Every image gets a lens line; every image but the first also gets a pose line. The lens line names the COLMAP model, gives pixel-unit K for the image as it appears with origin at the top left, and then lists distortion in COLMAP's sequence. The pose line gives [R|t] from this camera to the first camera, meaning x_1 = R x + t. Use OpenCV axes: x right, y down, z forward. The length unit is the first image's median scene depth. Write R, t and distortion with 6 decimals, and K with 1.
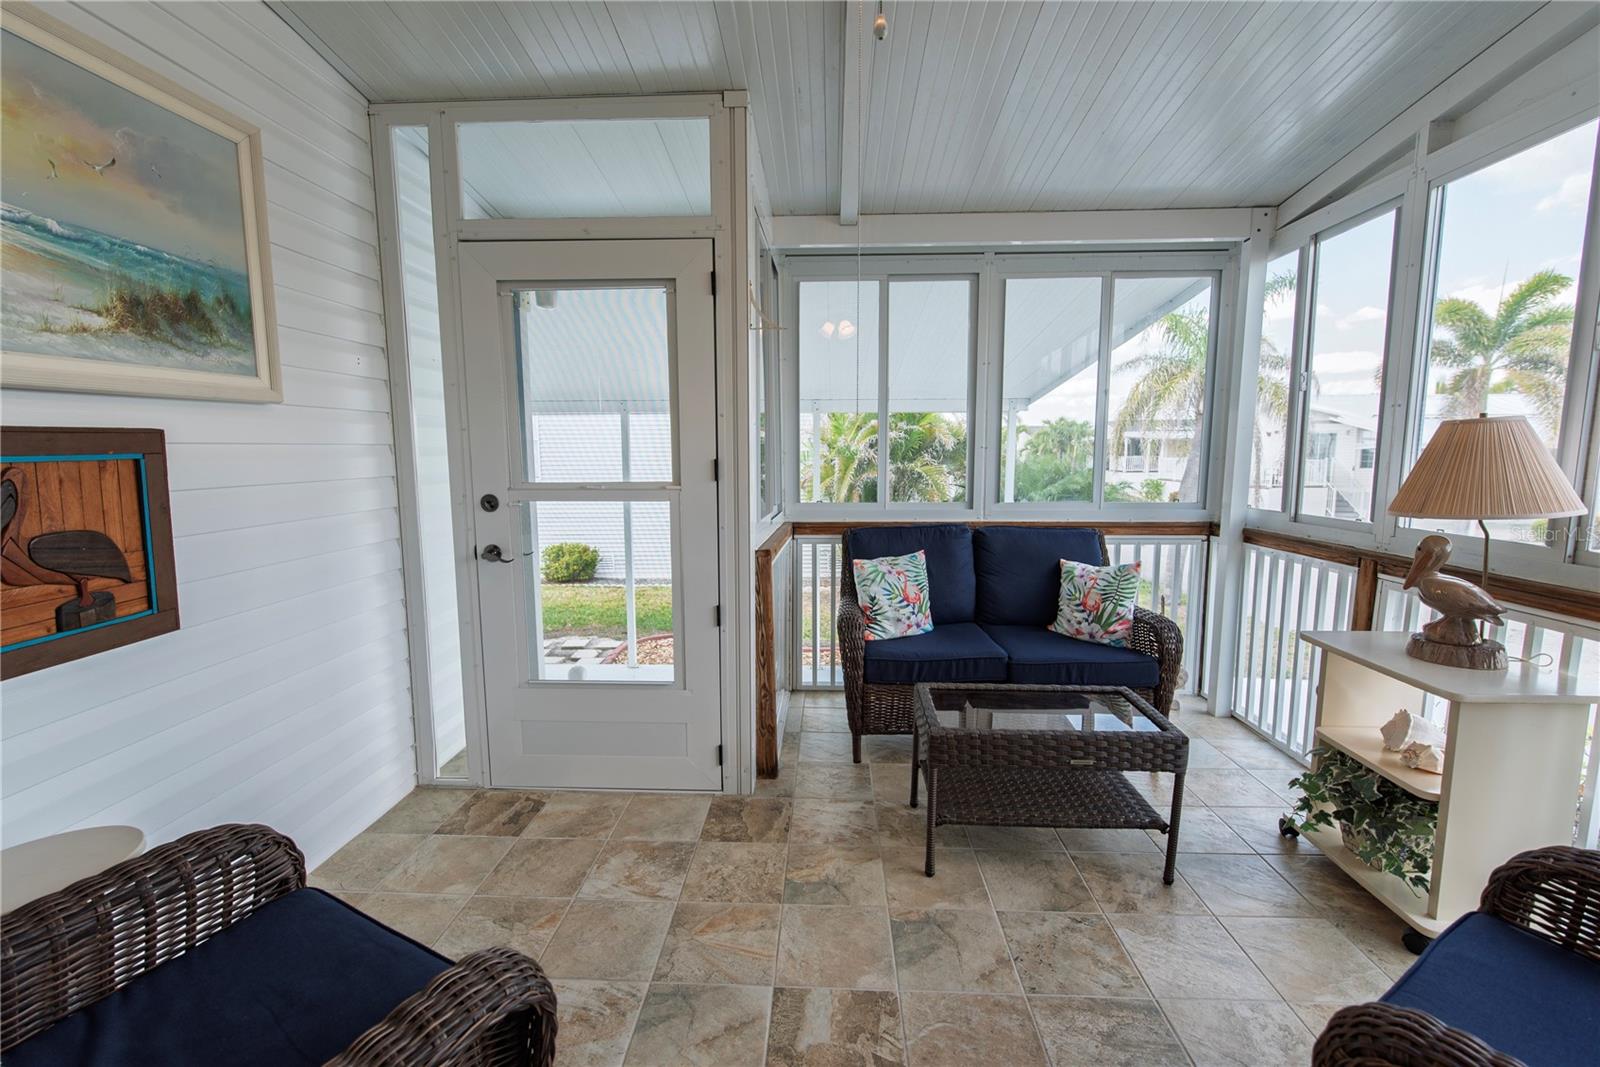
lens RADIAL K [[688.2, 0, 794.2], [0, 688.2, 538.9], [0, 0, 1]] dist [0.003964, -0.000318]
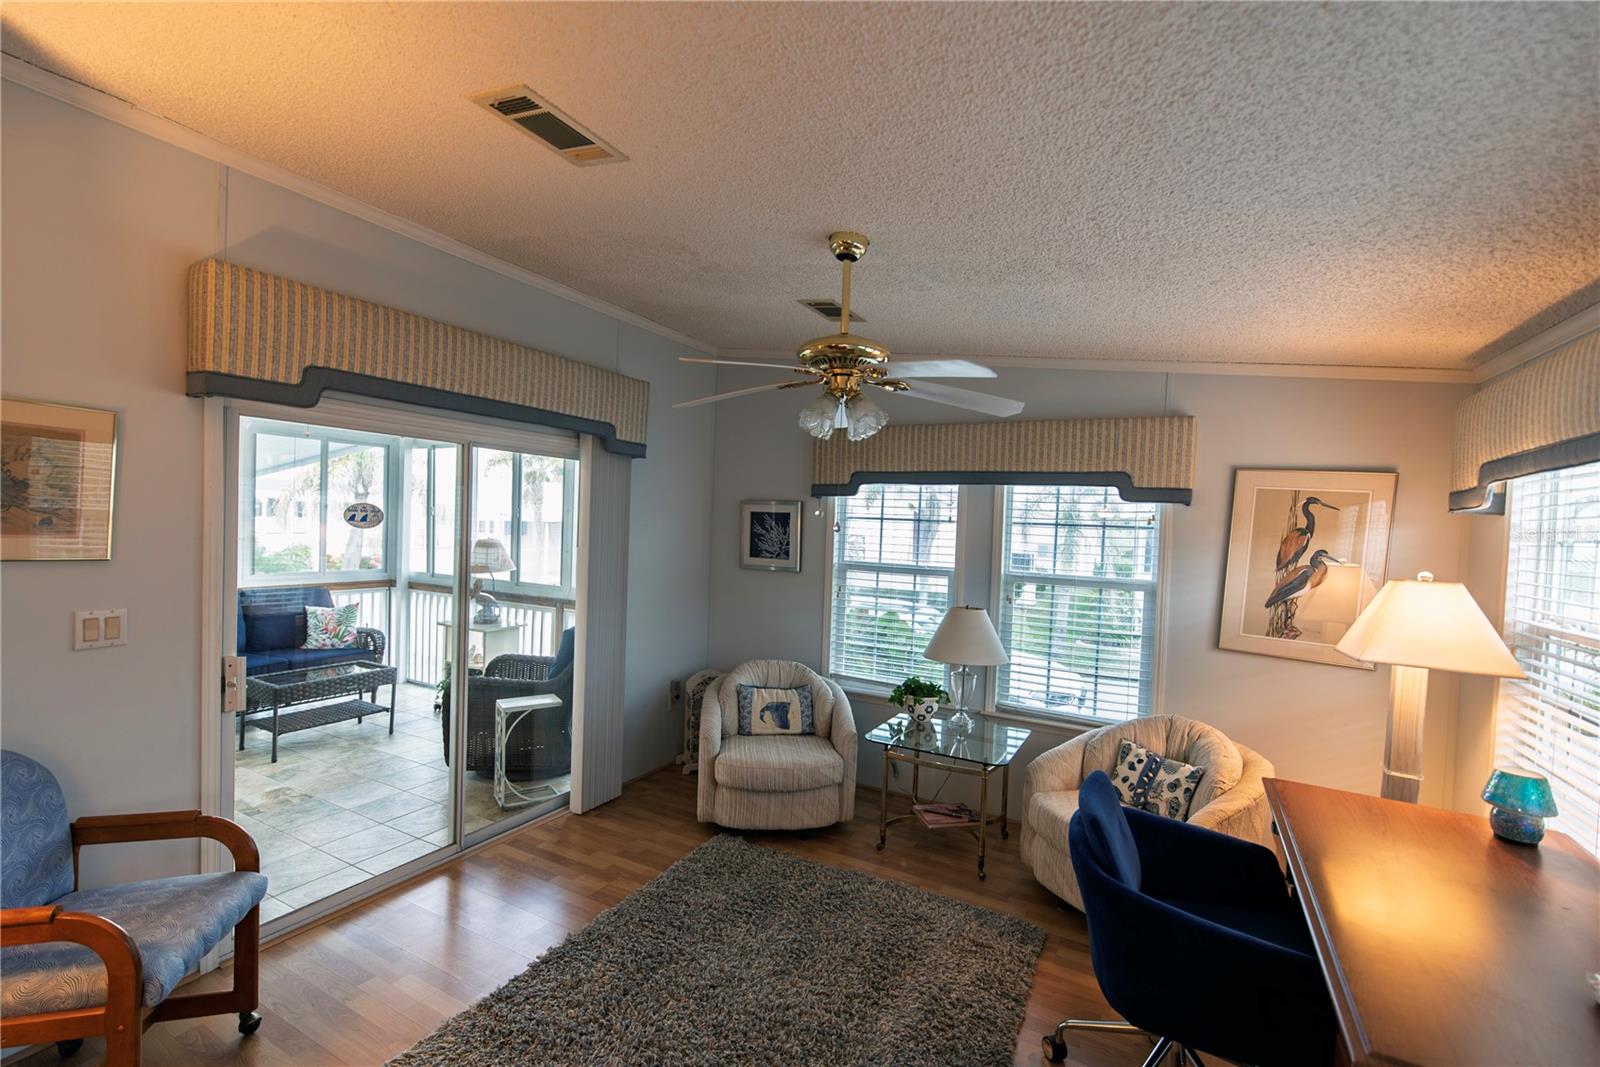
lens RADIAL K [[688.2, 0, 800.8], [0, 688.2, 538.8], [0, 0, 1]] dist [0.003964, -0.000318]
pose [[0.437600, 0.001725, 0.899168, -0.881496], [0.077328, 0.996221, -0.039545, 0.038078], [-0.895839, 0.086836, 0.435813, -1.220848]]
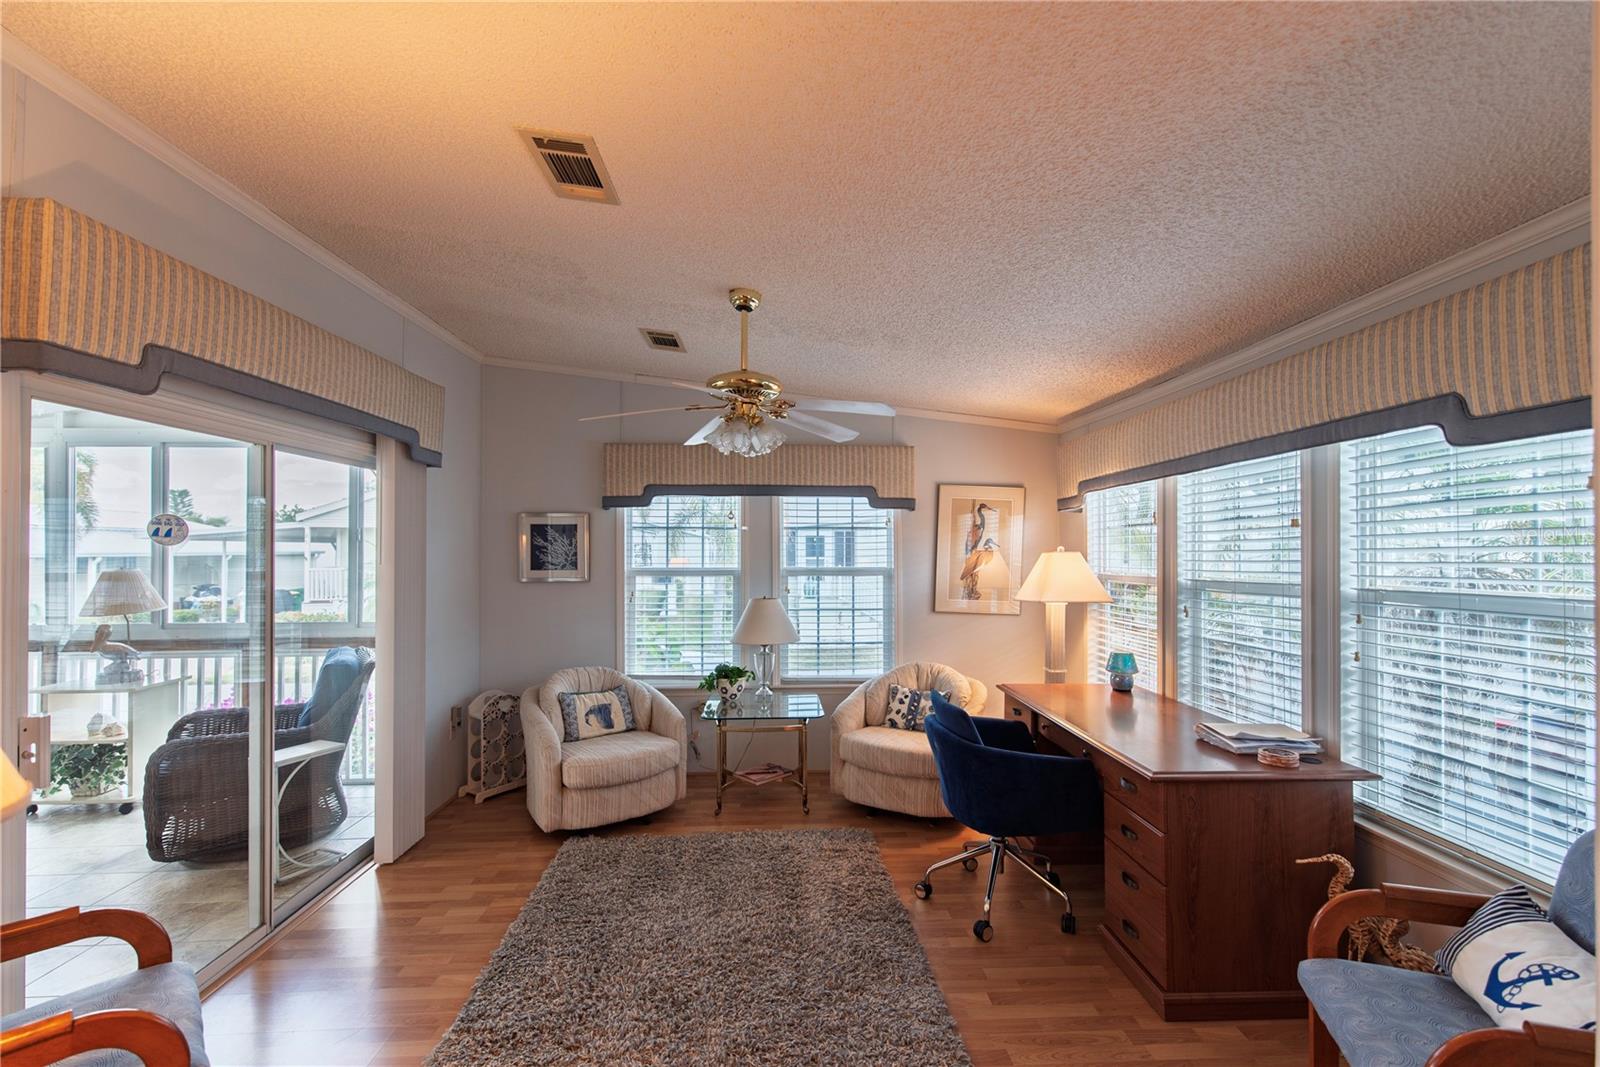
lens RADIAL K [[688.2, 0, 800.2], [0, 688.2, 535.8], [0, 0, 1]] dist [0.003964, -0.000318]
pose [[-0.095381, 0.025333, 0.995118, -1.188982], [0.131621, 0.991220, -0.012618, 0.029075], [-0.986701, 0.129775, -0.097878, -0.794415]]
